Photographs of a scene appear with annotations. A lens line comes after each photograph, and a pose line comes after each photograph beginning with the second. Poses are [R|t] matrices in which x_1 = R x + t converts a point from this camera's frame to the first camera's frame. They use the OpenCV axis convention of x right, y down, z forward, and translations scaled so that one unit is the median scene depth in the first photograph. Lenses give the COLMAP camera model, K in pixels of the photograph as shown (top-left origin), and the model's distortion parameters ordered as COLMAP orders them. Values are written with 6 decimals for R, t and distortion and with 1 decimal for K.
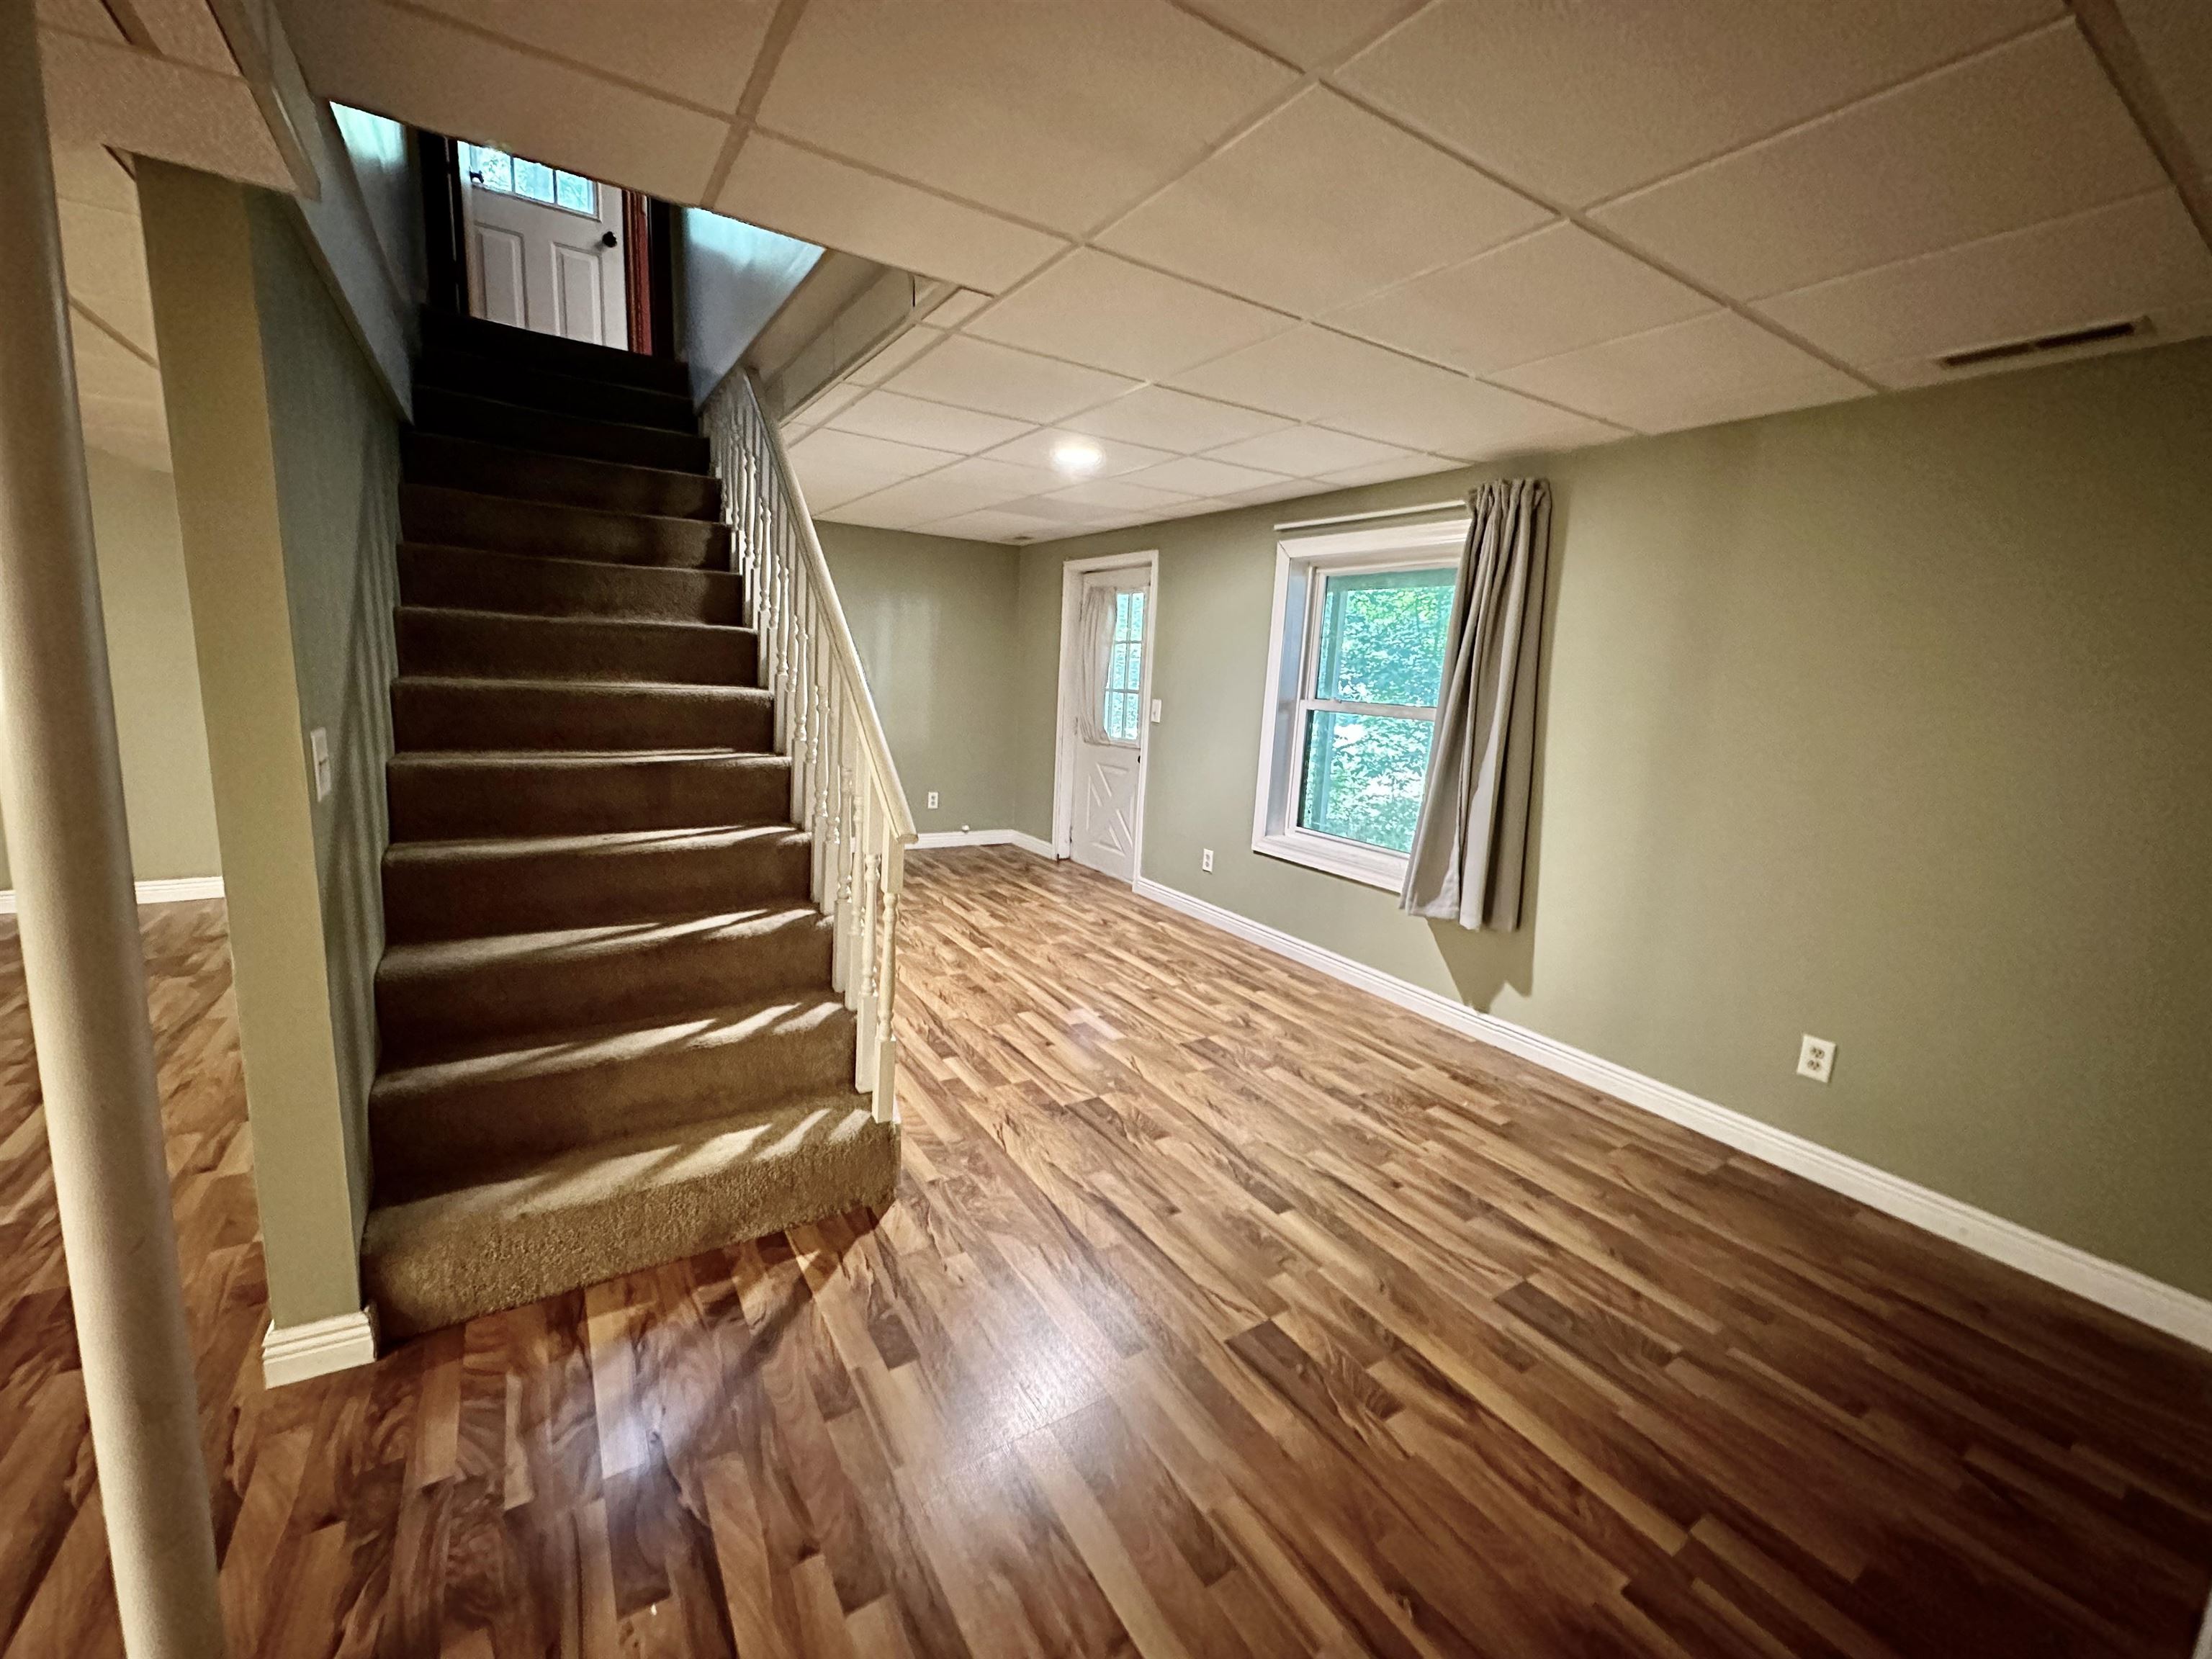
lens RADIAL K [[890.3, 0, 1102.1], [0, 890.3, 820.2], [0, 0, 1]] dist [-0.001308, 0.000984]
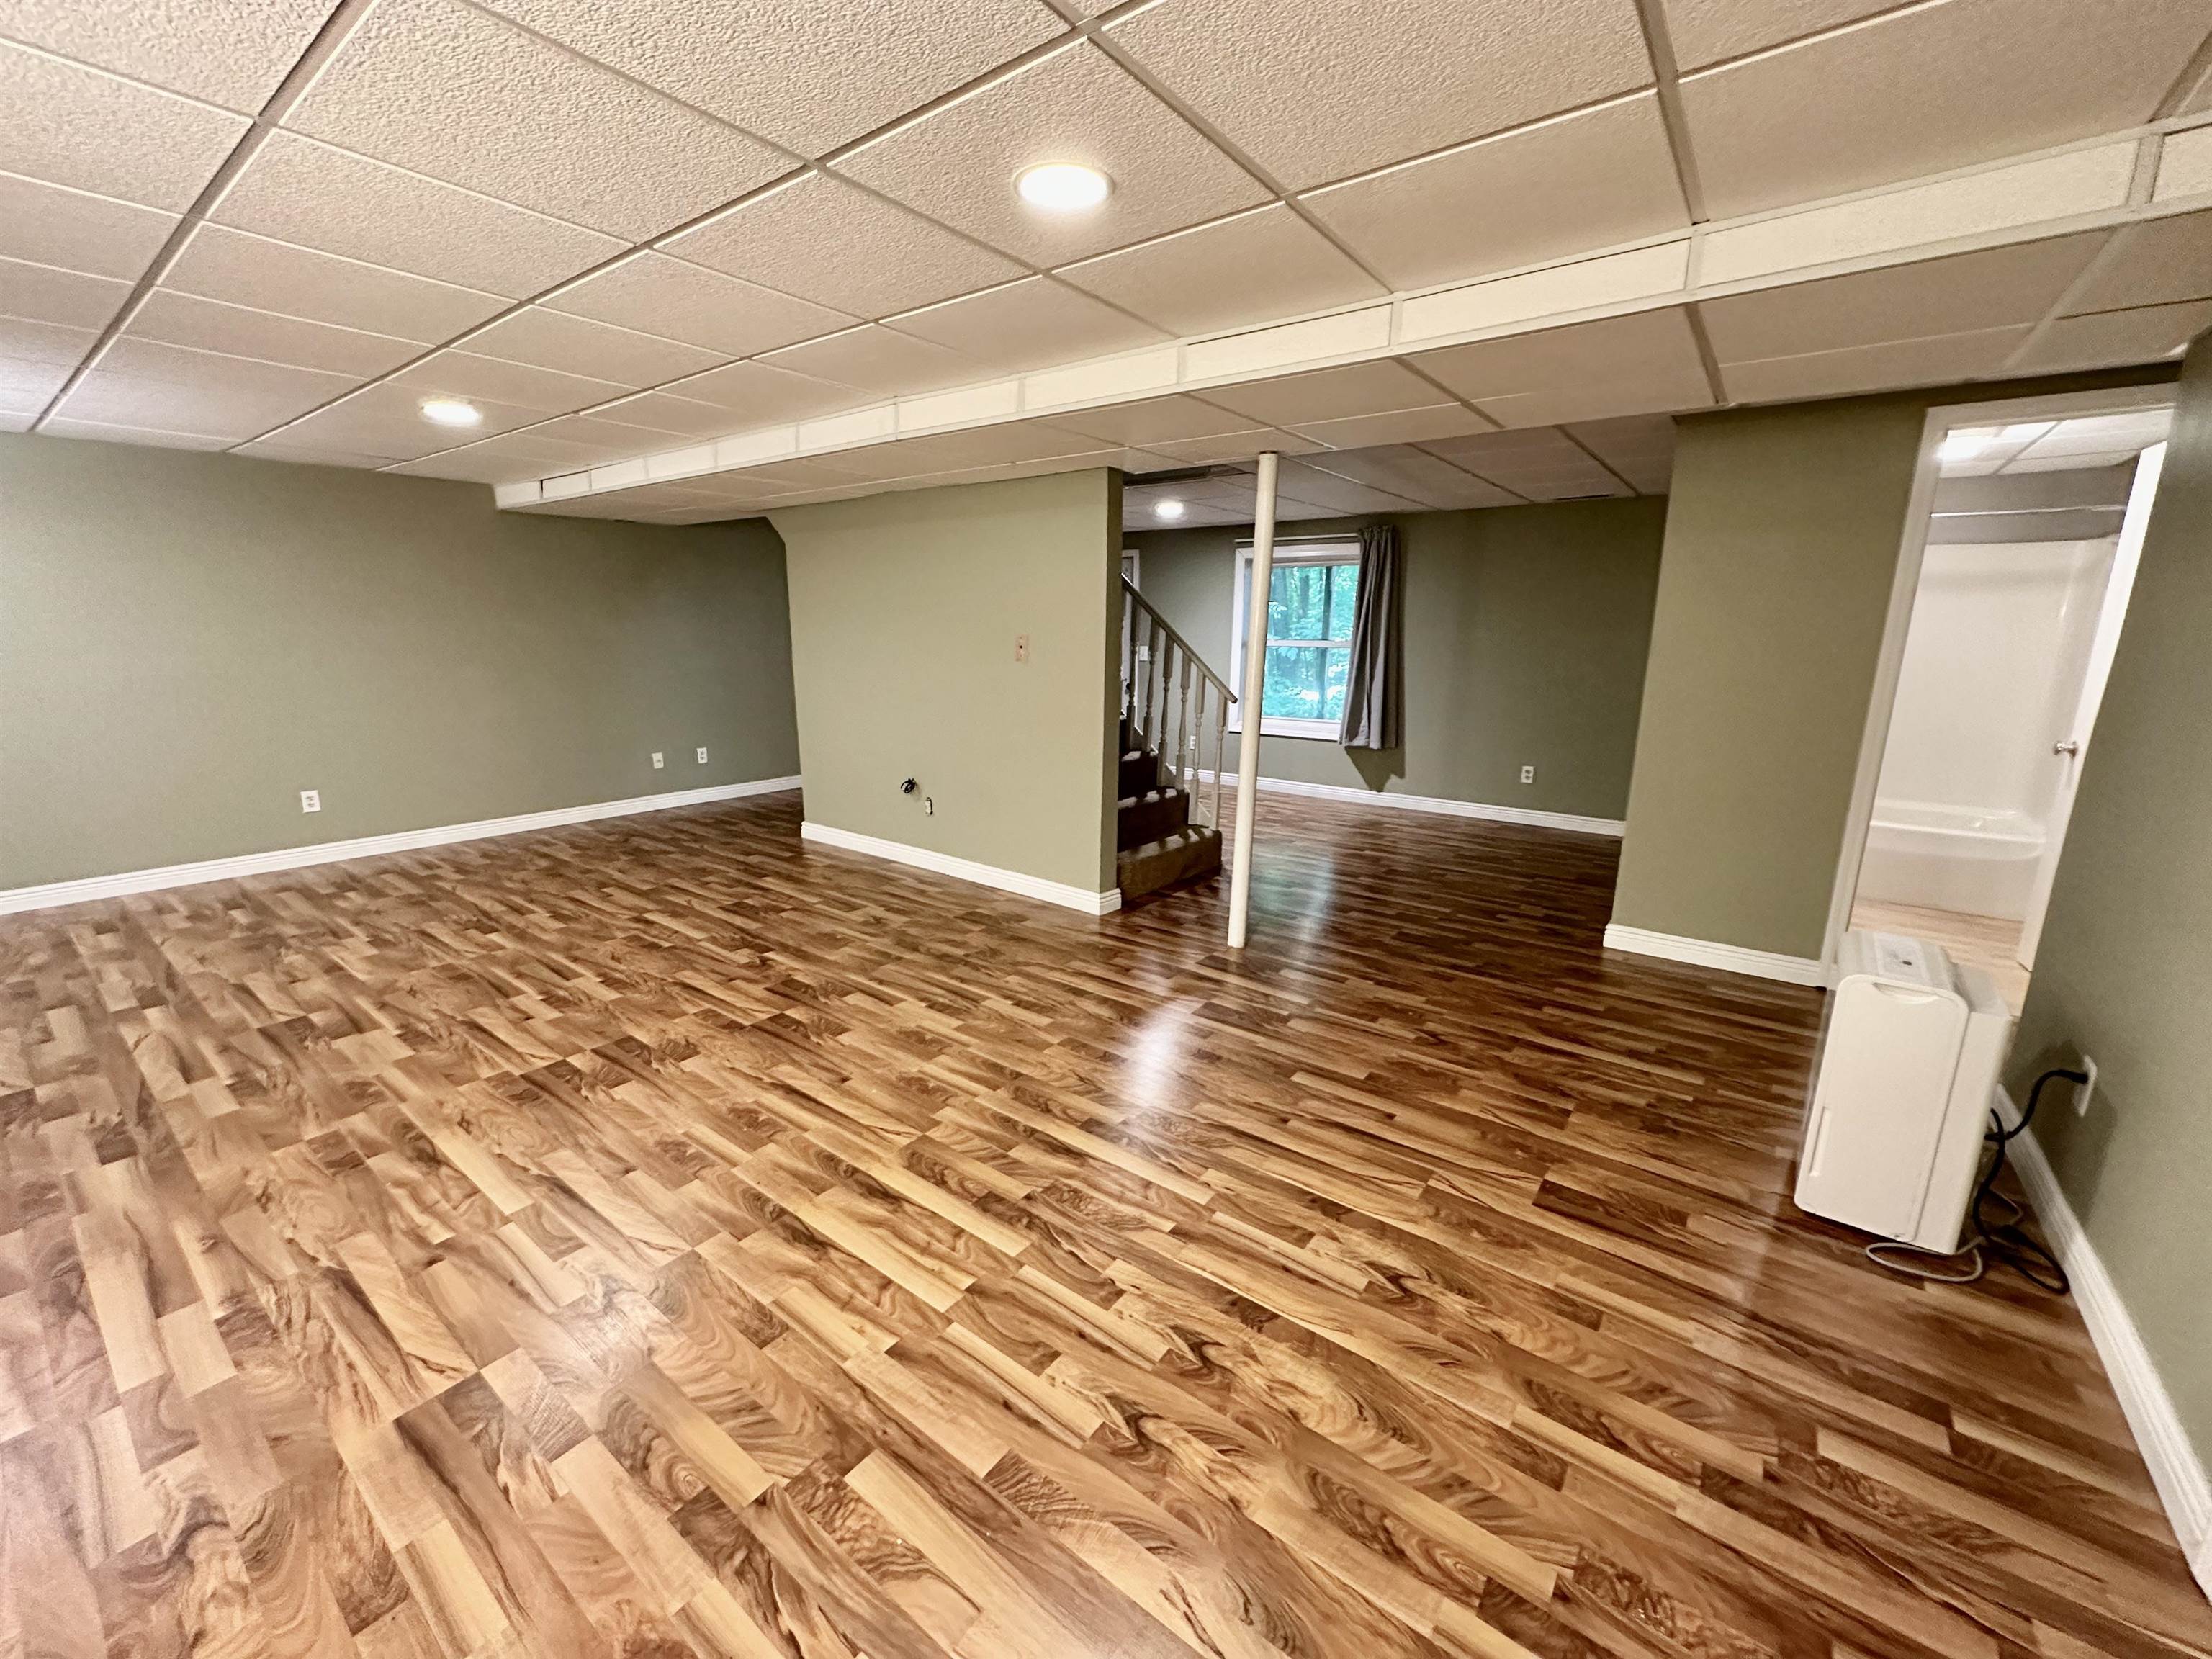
lens RADIAL K [[890.3, 0, 1094.8], [0, 890.3, 823.3], [0, 0, 1]] dist [-0.001308, 0.000984]
pose [[0.941382, -0.112469, 0.318041, -1.004816], [0.095551, 0.993075, 0.068357, 0.107746], [-0.323527, -0.033961, 0.945609, -0.839261]]
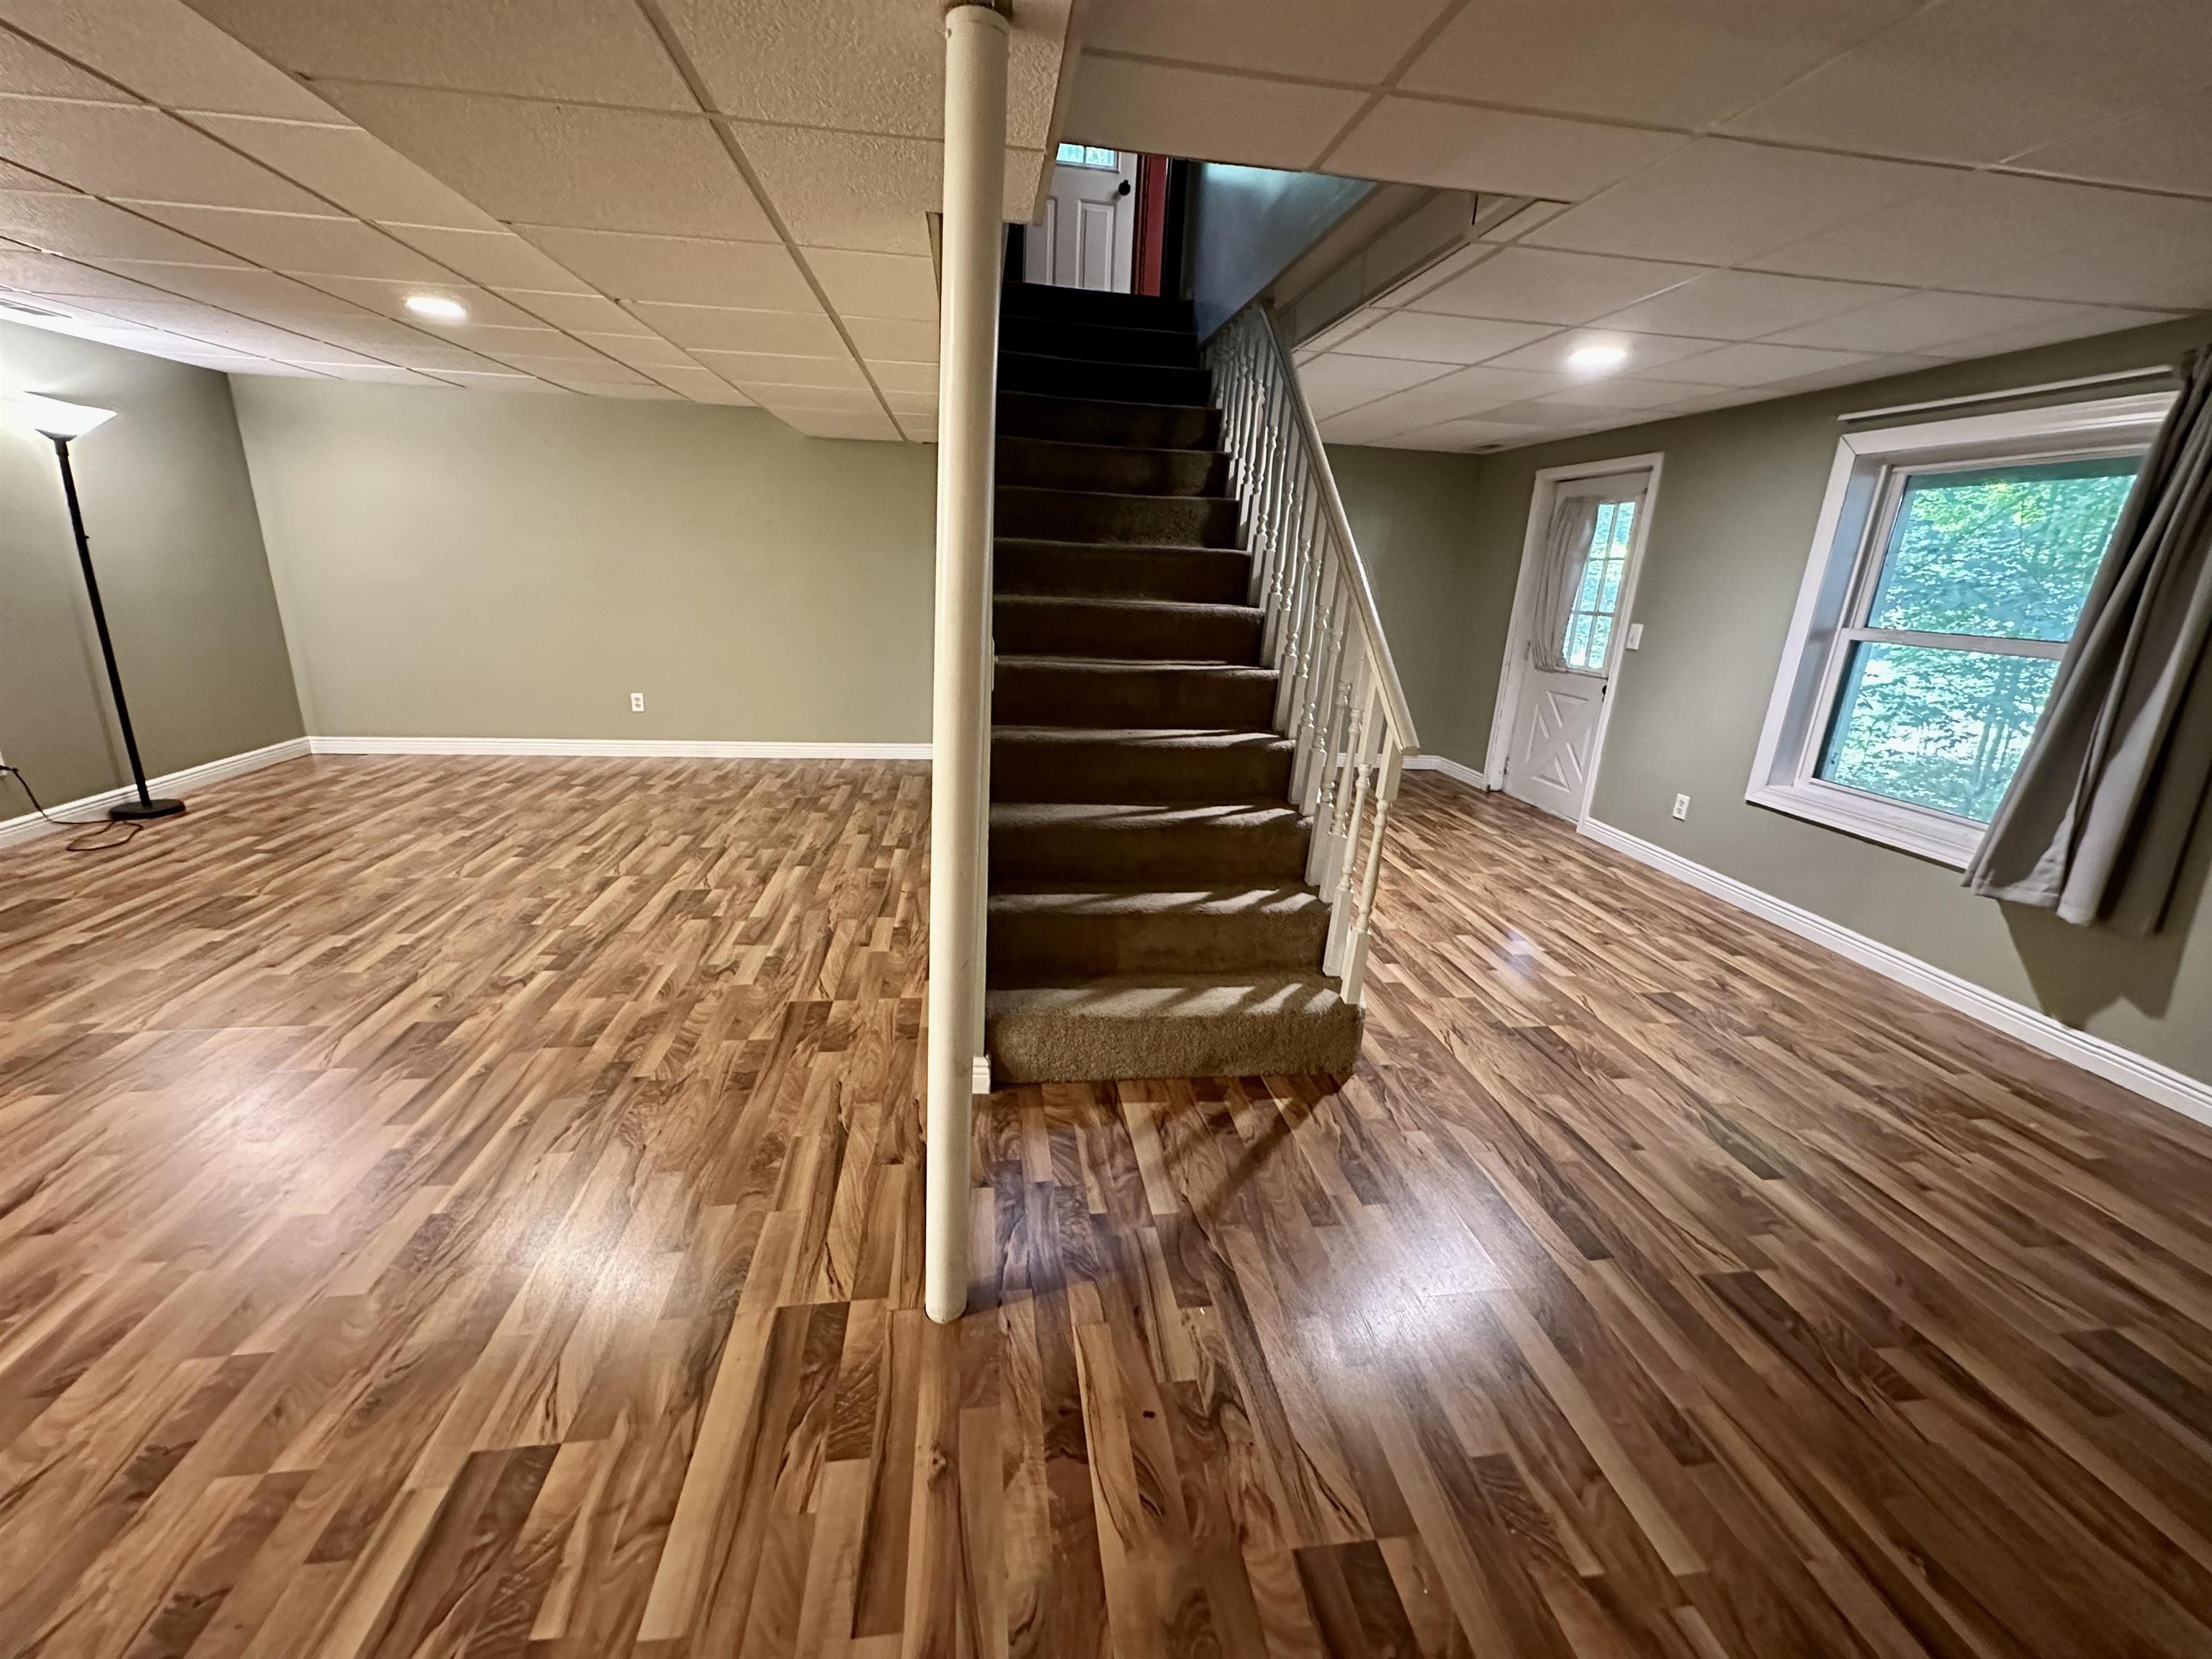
lens RADIAL K [[890.3, 0, 1102.7], [0, 890.3, 821.5], [0, 0, 1]] dist [-0.001308, 0.000984]
pose [[0.908316, 0.110793, -0.403346, -0.082381], [-0.073823, 0.991608, 0.106136, 0.013166], [0.411720, -0.066629, 0.908872, -0.102066]]
